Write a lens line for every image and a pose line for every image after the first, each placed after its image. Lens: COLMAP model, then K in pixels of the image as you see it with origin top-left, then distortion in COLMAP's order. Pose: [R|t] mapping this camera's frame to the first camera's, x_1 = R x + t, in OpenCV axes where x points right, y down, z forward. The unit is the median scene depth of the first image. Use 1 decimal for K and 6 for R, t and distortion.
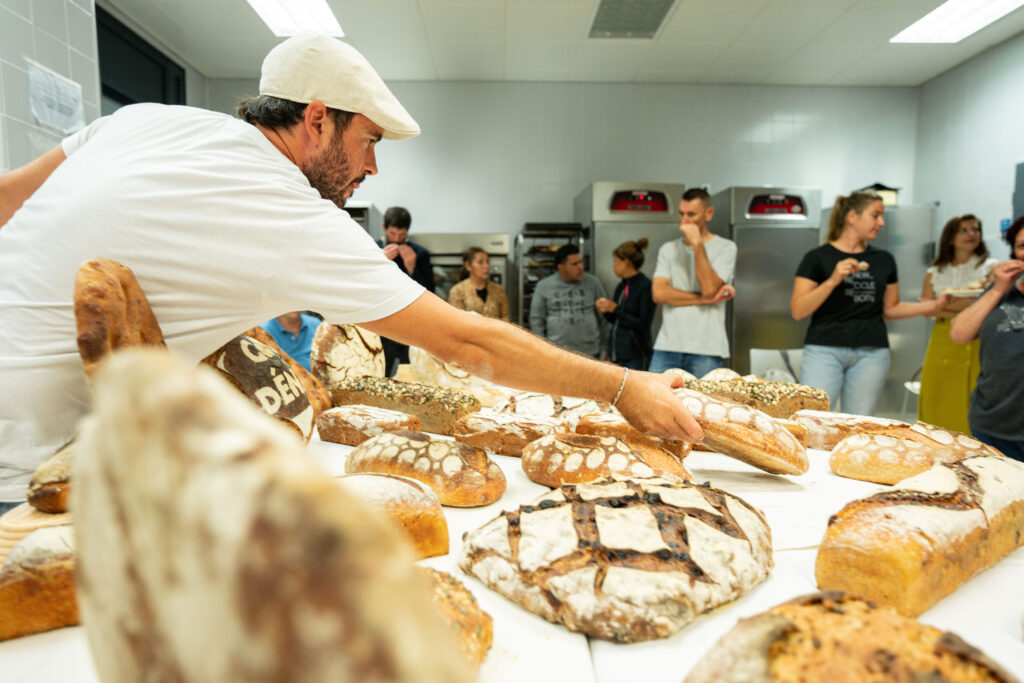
lens RADIAL K [[625.6, 0, 512.4], [0, 625.6, 337.3], [0, 0, 1]] dist [-0.017993, 0.011288]
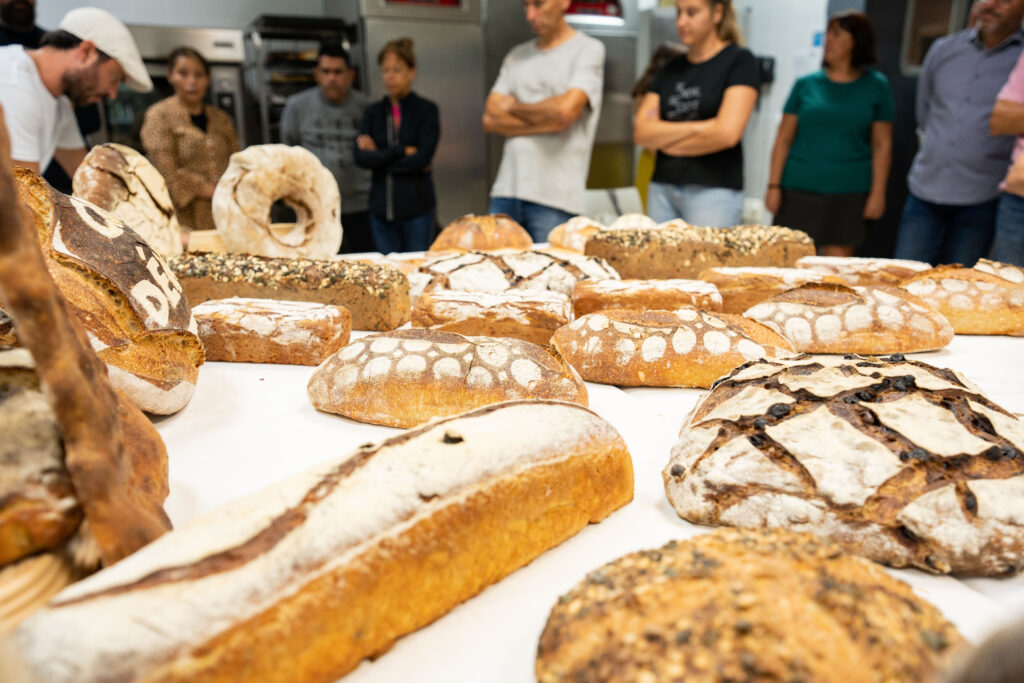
lens RADIAL K [[793.9, 0, 511.4], [0, 793.9, 340.4], [0, 0, 1]] dist [0.014575, 0.036006]
pose [[0.927339, -0.106631, 0.358709, -0.356816], [0.035022, 0.979067, 0.200501, -0.001562], [-0.372580, -0.173370, 0.911662, 0.198716]]
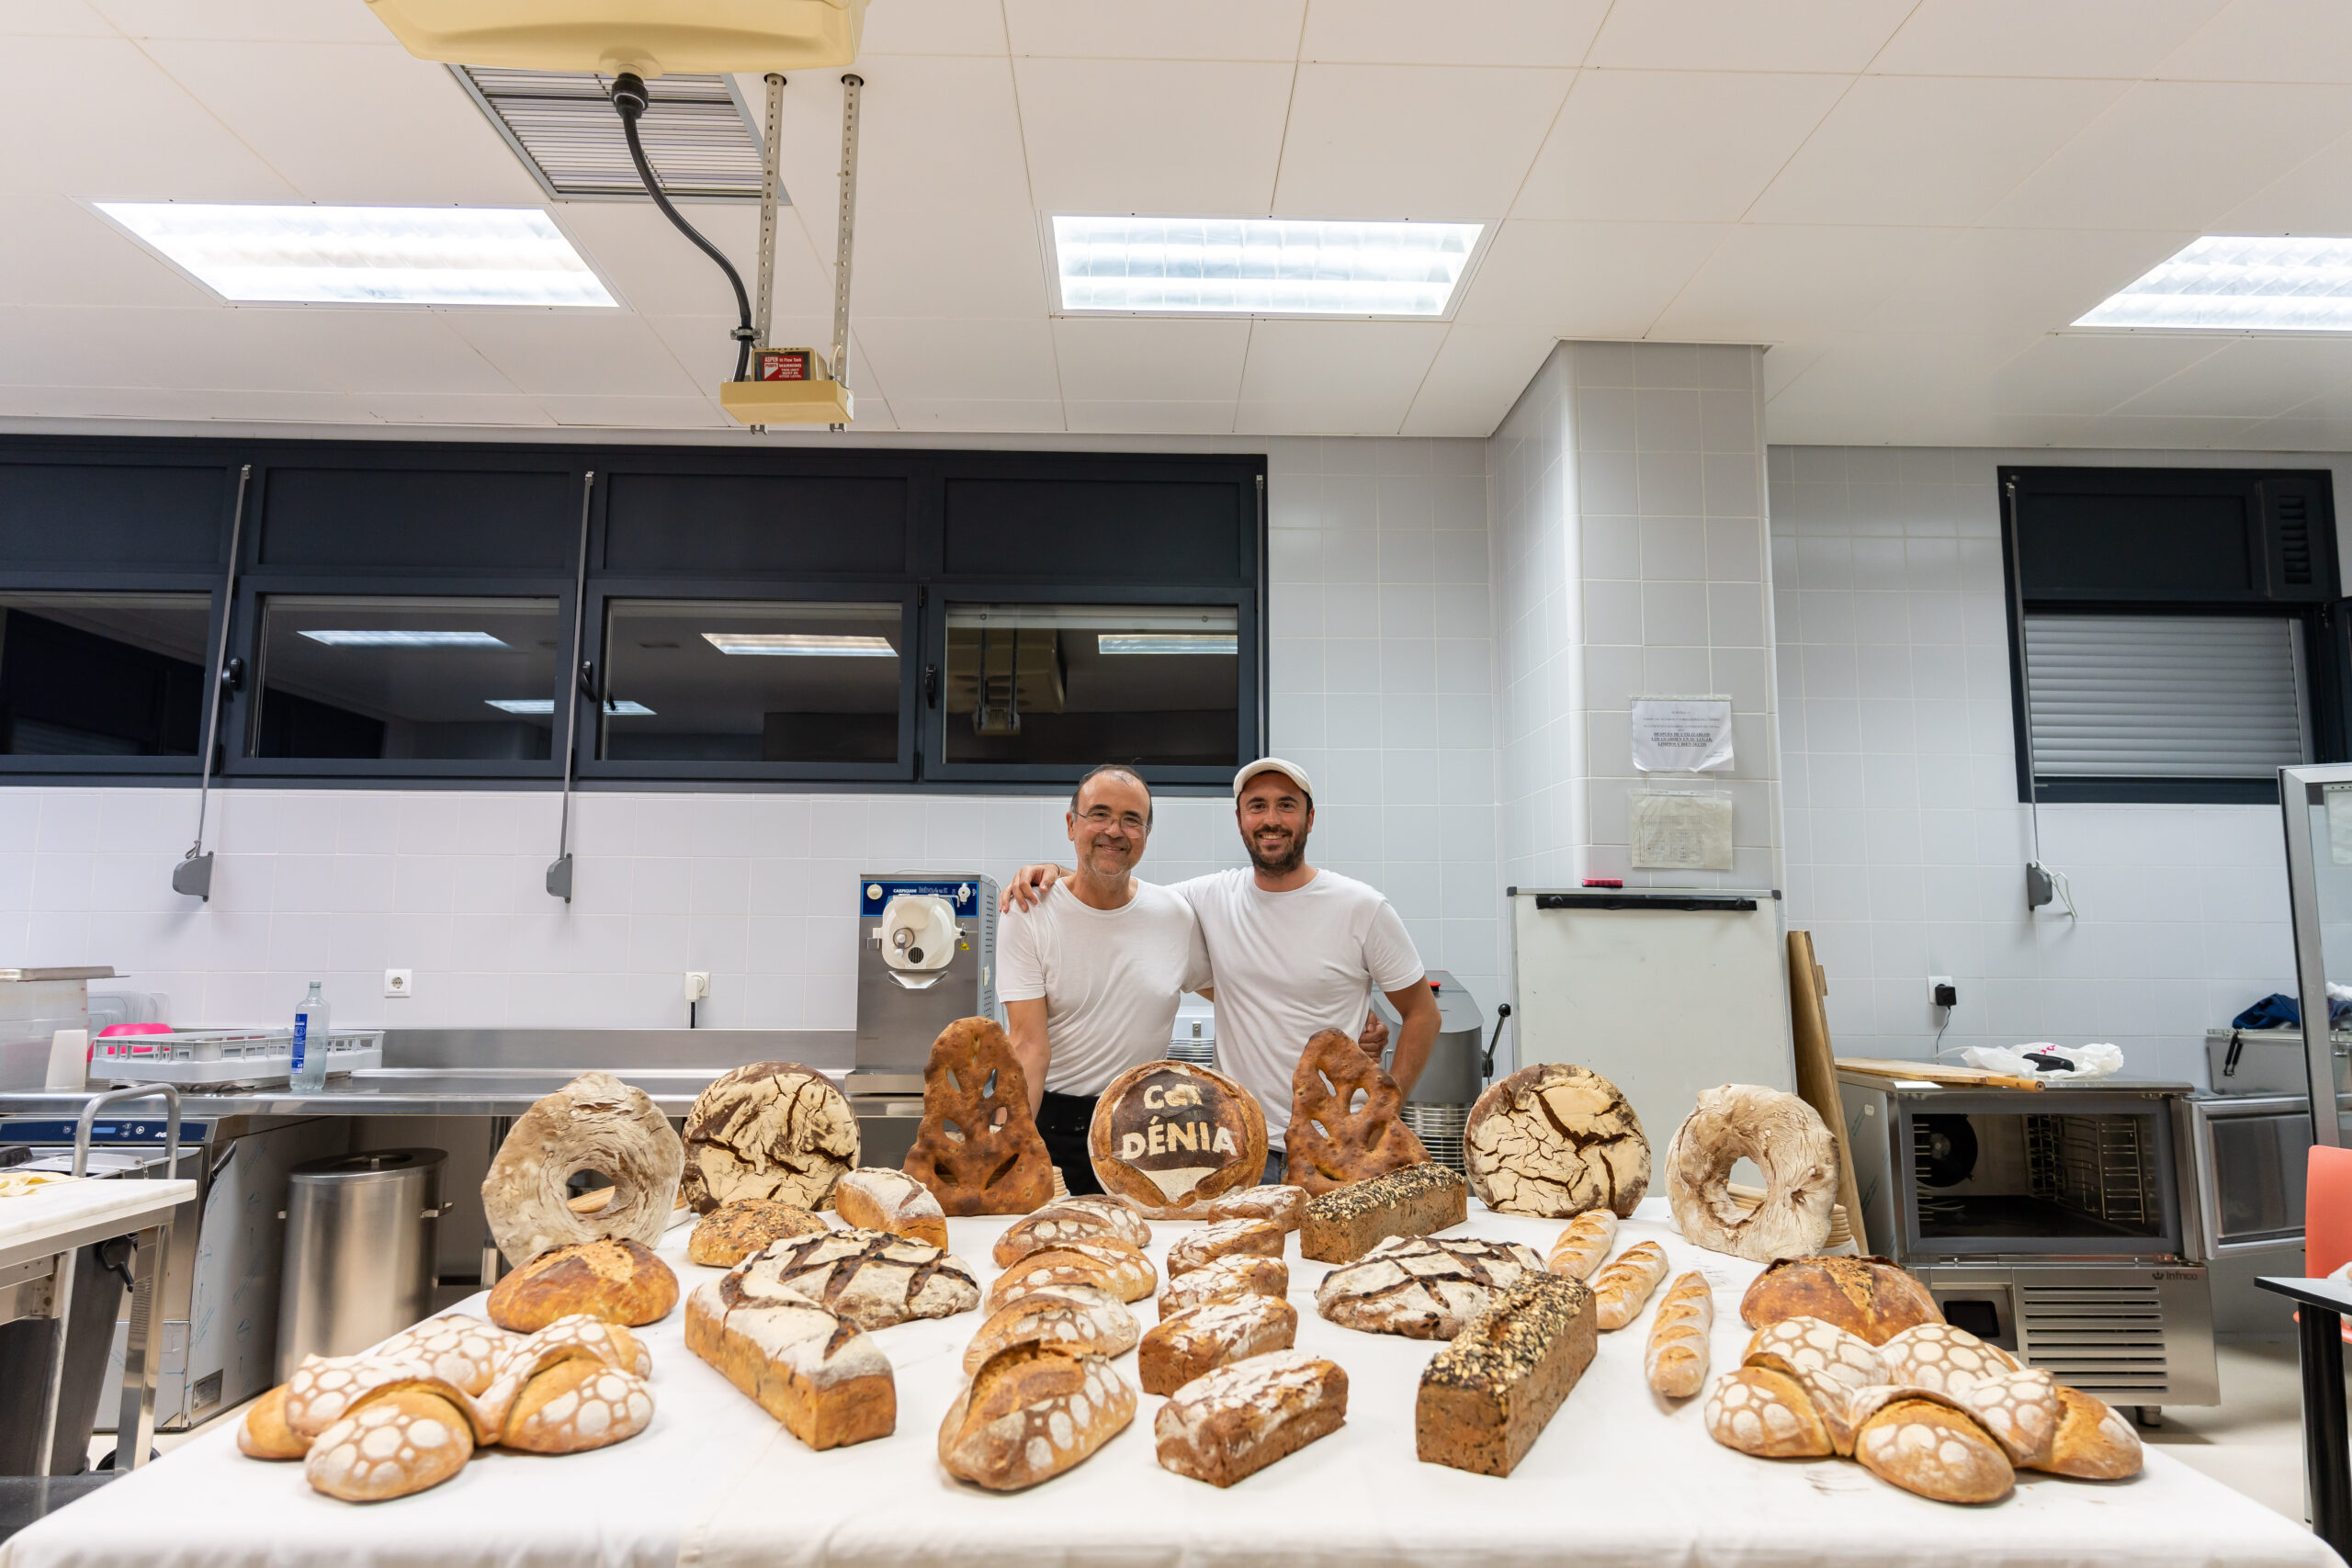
lens RADIAL K [[1343.7, 0, 1175.6], [0, 1343.7, 781.8], [0, 0, 1]] dist [0.000435, 0.000024]
pose [[-0.007315, -0.121770, -0.992531, 1.937512], [-0.065187, 0.990505, -0.121041, -0.237984], [0.997846, 0.063815, -0.015183, 1.085603]]
